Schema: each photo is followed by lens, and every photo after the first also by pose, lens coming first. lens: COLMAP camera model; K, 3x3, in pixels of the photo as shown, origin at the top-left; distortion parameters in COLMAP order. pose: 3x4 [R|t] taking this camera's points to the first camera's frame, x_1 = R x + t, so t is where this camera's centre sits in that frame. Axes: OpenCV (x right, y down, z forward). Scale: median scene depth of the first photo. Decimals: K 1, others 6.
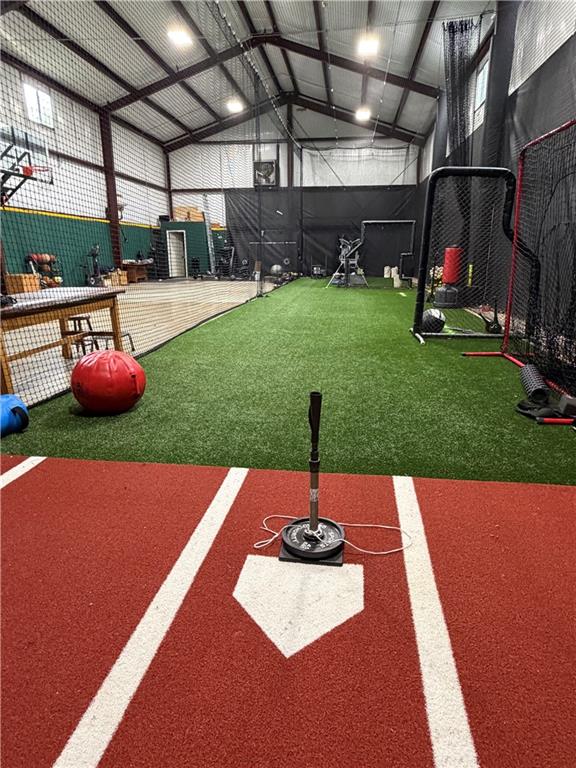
lens RADIAL K [[444.1, 0, 294.5], [0, 444.1, 389.4], [0, 0, 1]] dist [-0.003745, 0.002434]
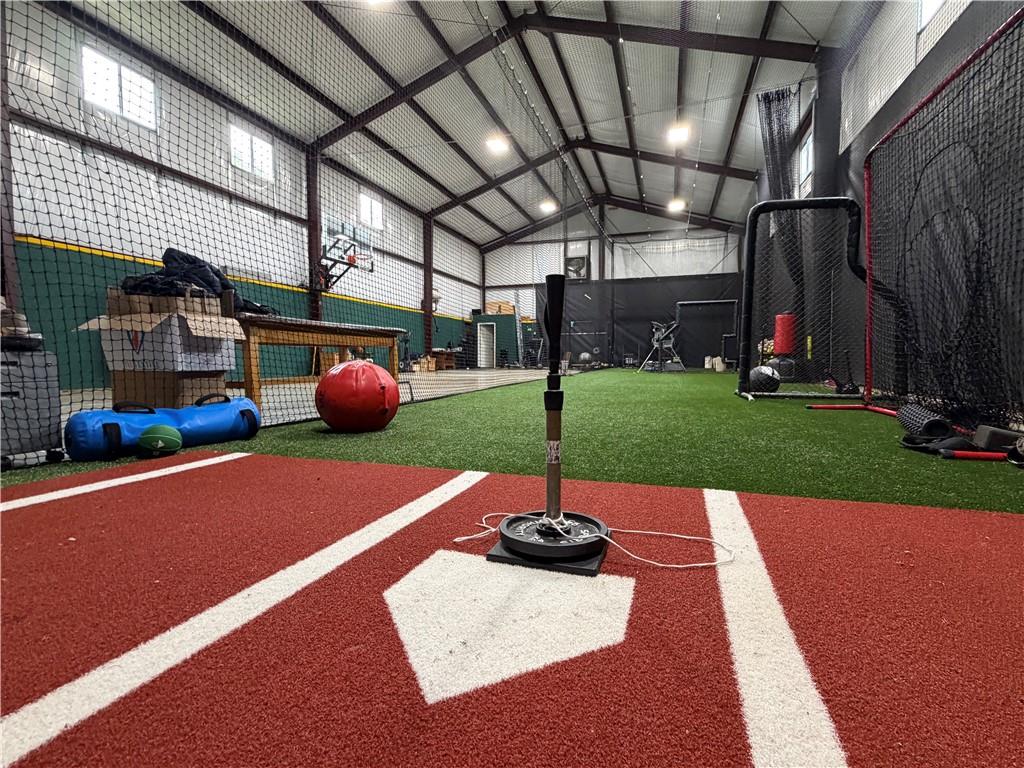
lens RADIAL K [[469.7, 0, 511.0], [0, 469.7, 385.8], [0, 0, 1]] dist [-0.000748, 0.000272]
pose [[0.980155, 0.009171, -0.198021, 0.006883], [-0.051546, 0.976358, -0.209923, 0.017372], [0.191415, 0.215964, 0.957455, 0.022243]]
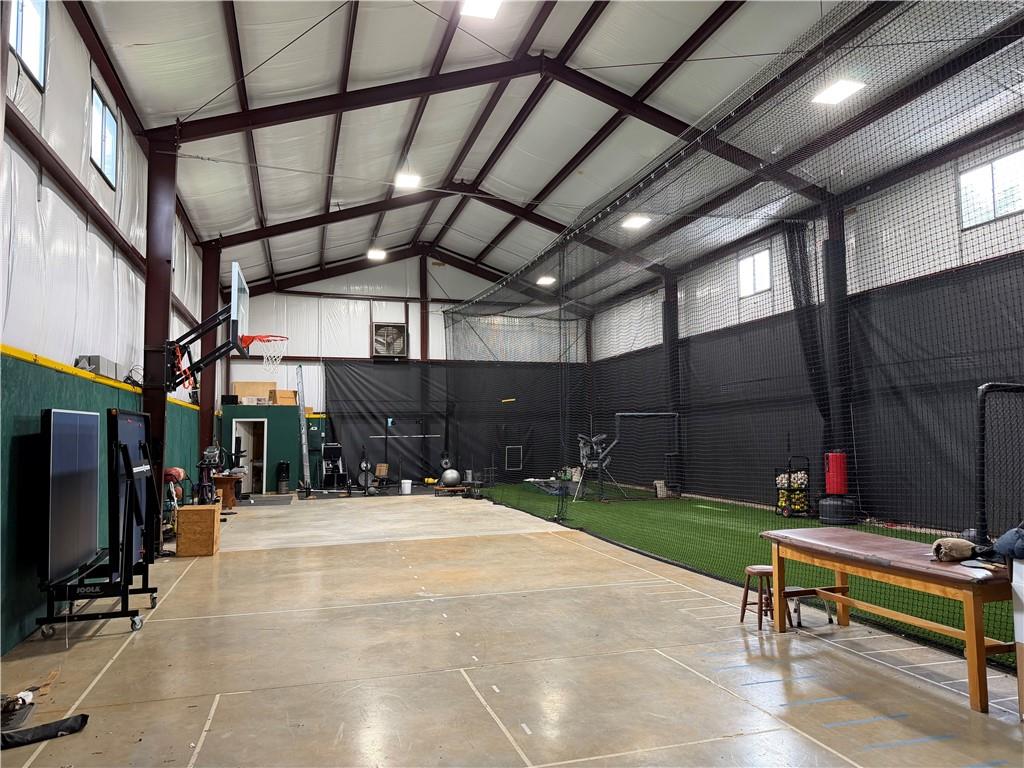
lens RADIAL K [[712.5, 0, 511.7], [0, 712.5, 385.5], [0, 0, 1]] dist [0.005944, 0.000370]
pose [[0.914211, 0.022594, 0.404609, -0.969339], [0.117691, 0.940606, -0.318448, -0.133941], [-0.387773, 0.338747, 0.857253, 0.012272]]
